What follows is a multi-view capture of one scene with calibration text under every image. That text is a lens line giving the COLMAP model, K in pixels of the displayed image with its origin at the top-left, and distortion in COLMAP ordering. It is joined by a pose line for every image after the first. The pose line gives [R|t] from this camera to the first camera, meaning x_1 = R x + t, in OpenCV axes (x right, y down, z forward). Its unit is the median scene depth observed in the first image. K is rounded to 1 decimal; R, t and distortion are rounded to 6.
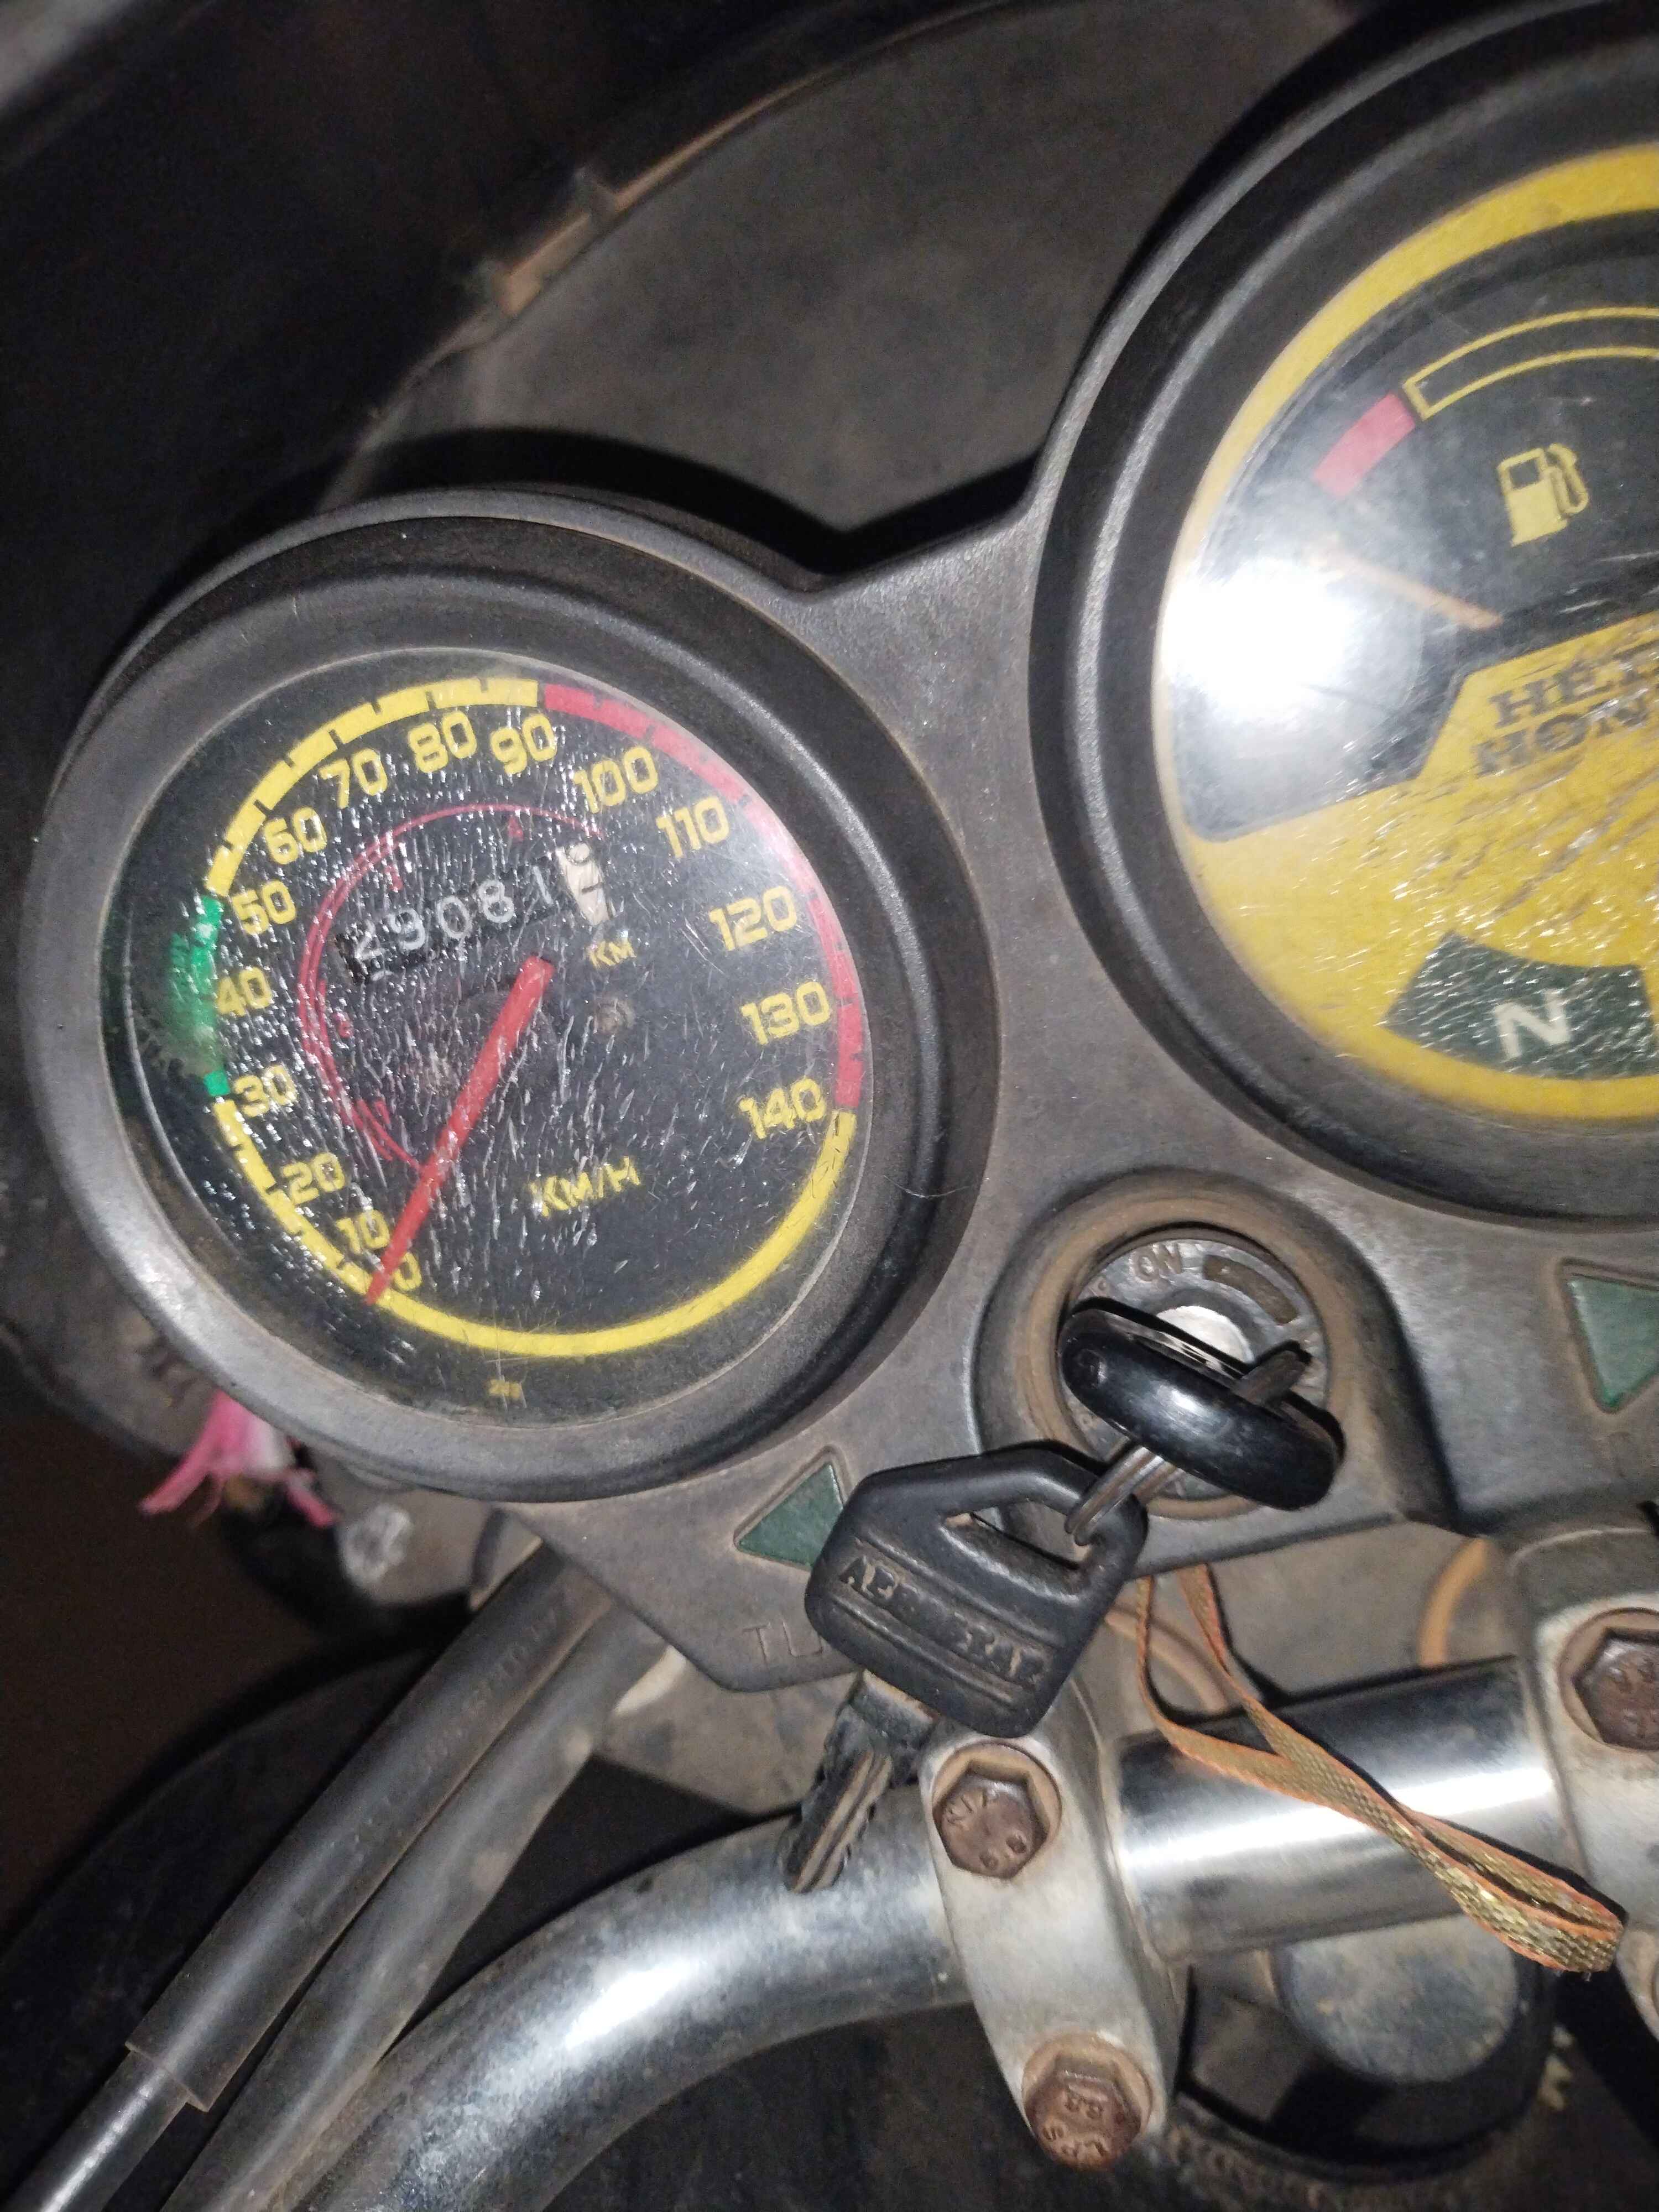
lens RADIAL K [[1696.8, 0, 858.4], [0, 1696.8, 1102.4], [0, 0, 1]] dist [0.074028, -0.228828]
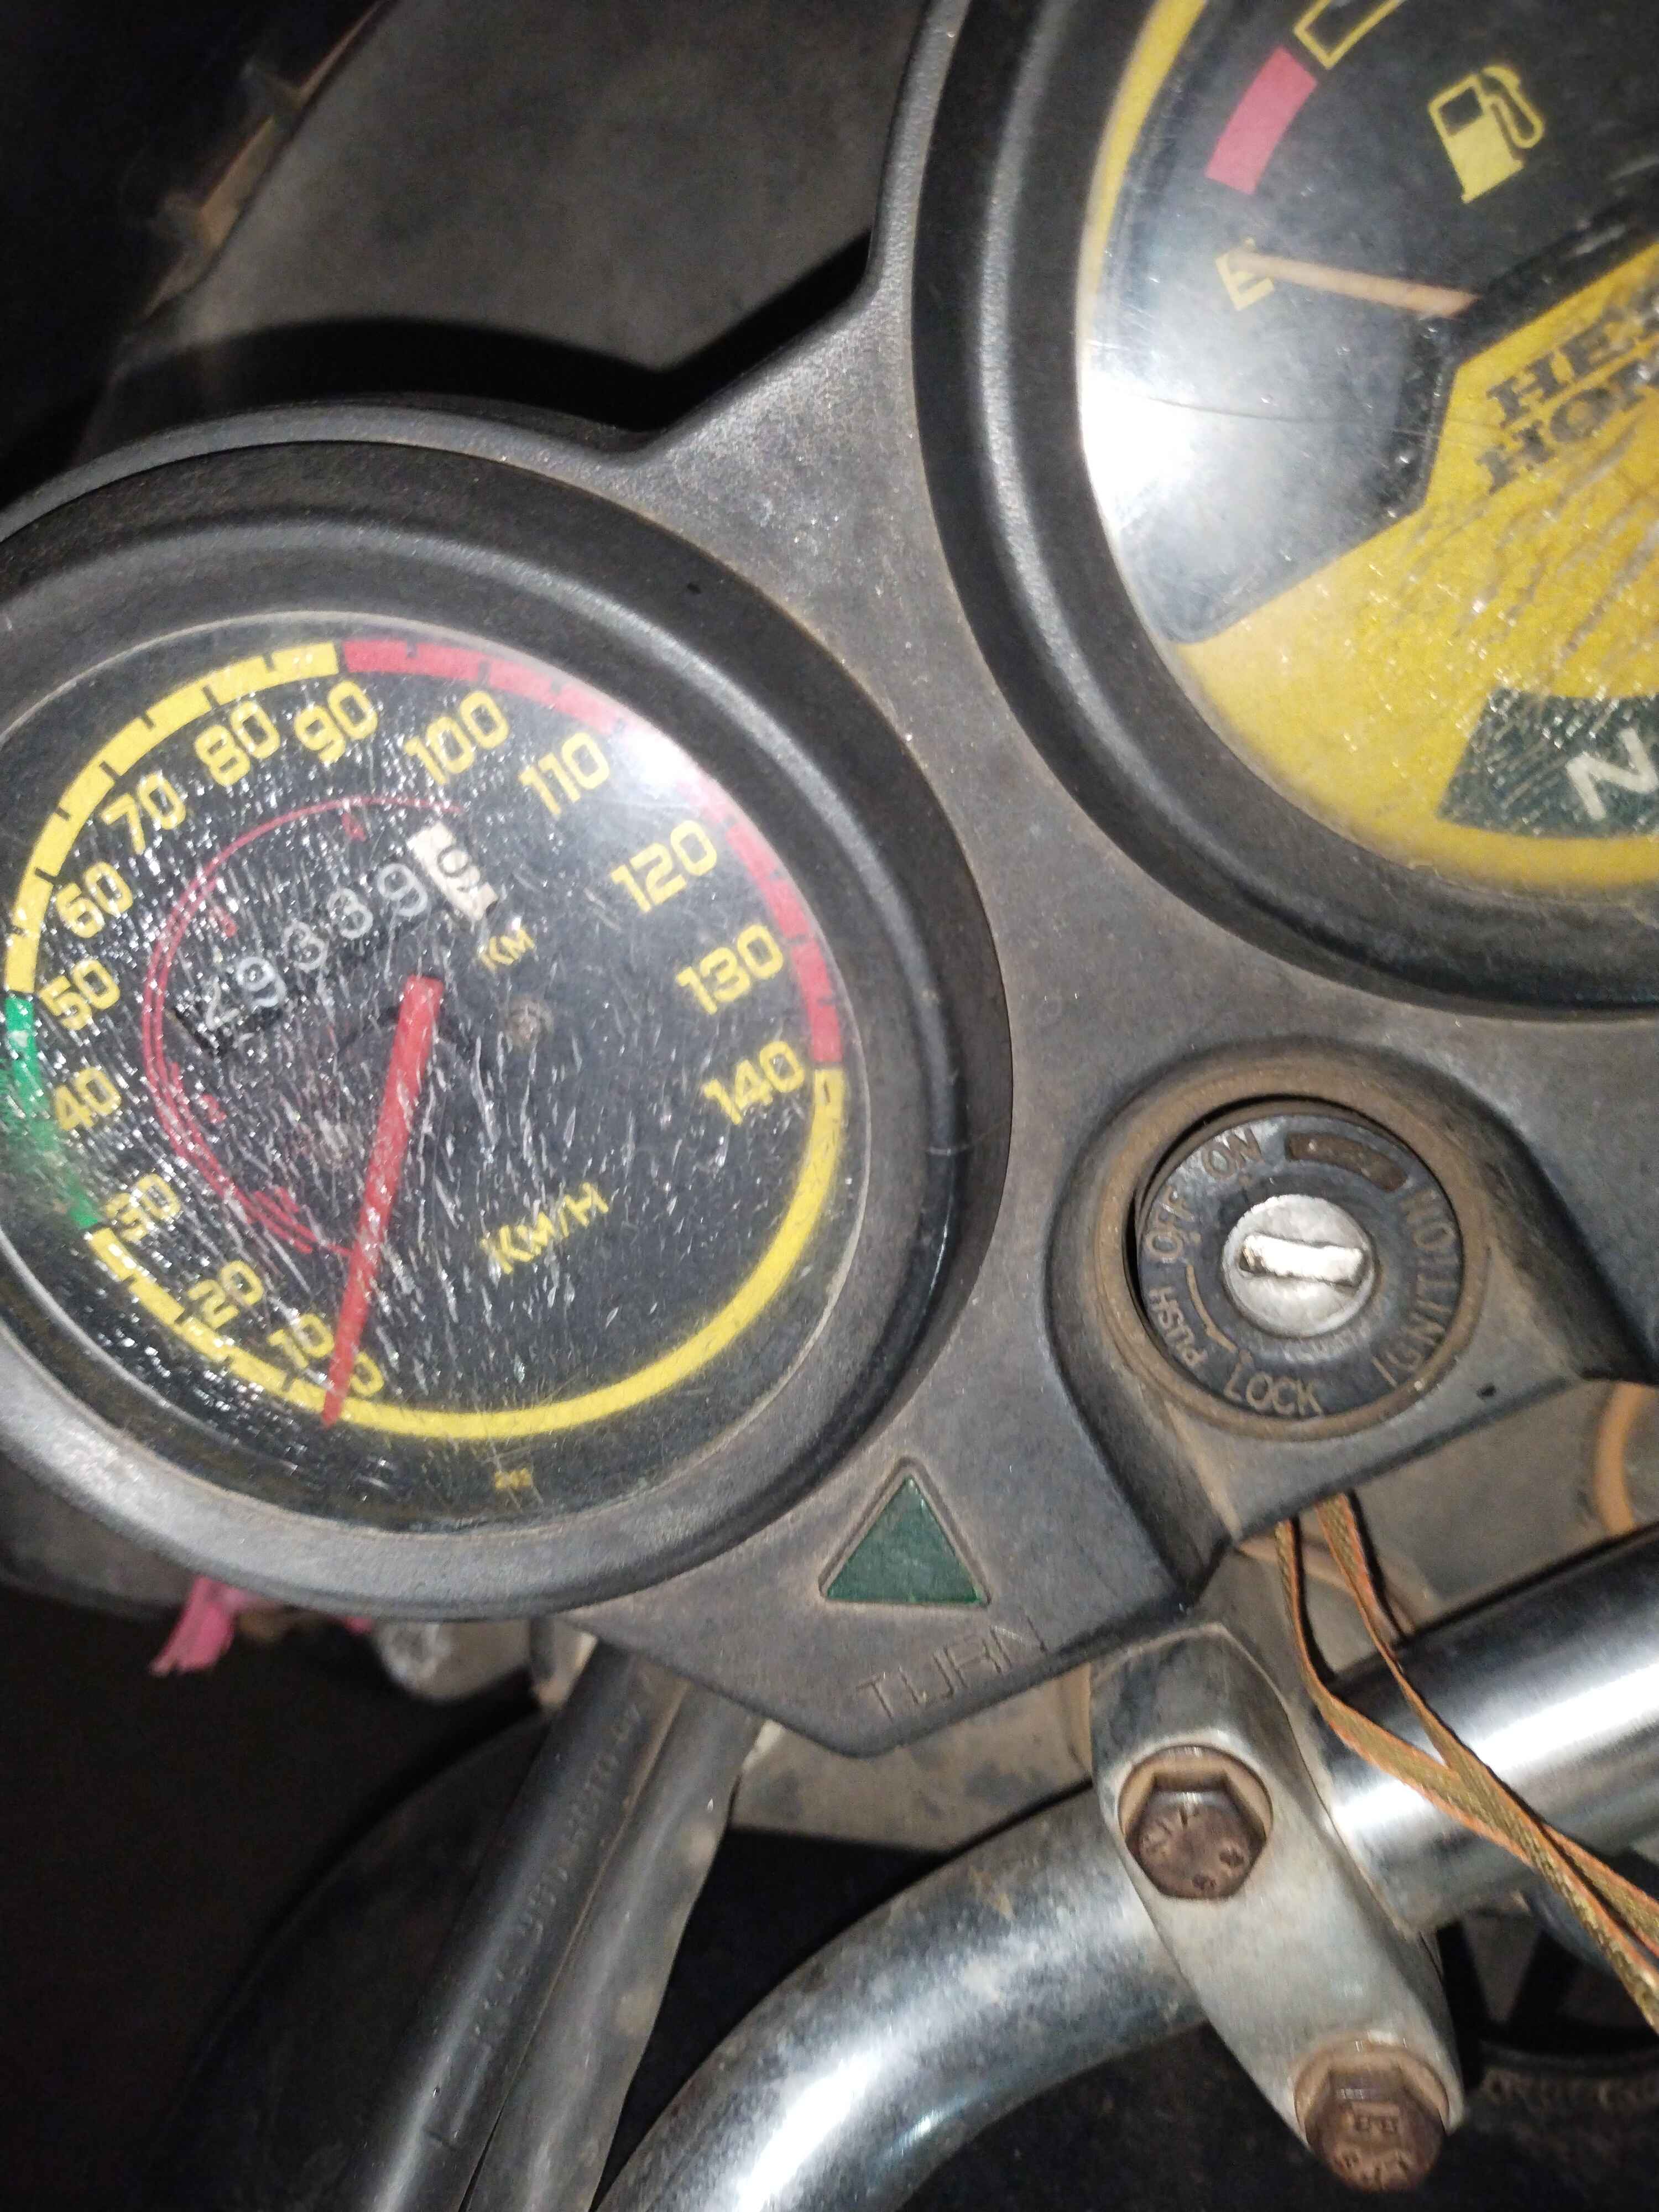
lens RADIAL K [[1742.6, 0, 868.5], [0, 1742.6, 1128.5], [0, 0, 1]] dist [0.057248, -0.232585]
pose [[0.970999, -0.237851, 0.024242, -0.017053], [0.235699, 0.969322, 0.069720, -0.021976], [-0.040082, -0.061984, 0.997272, 0.151711]]
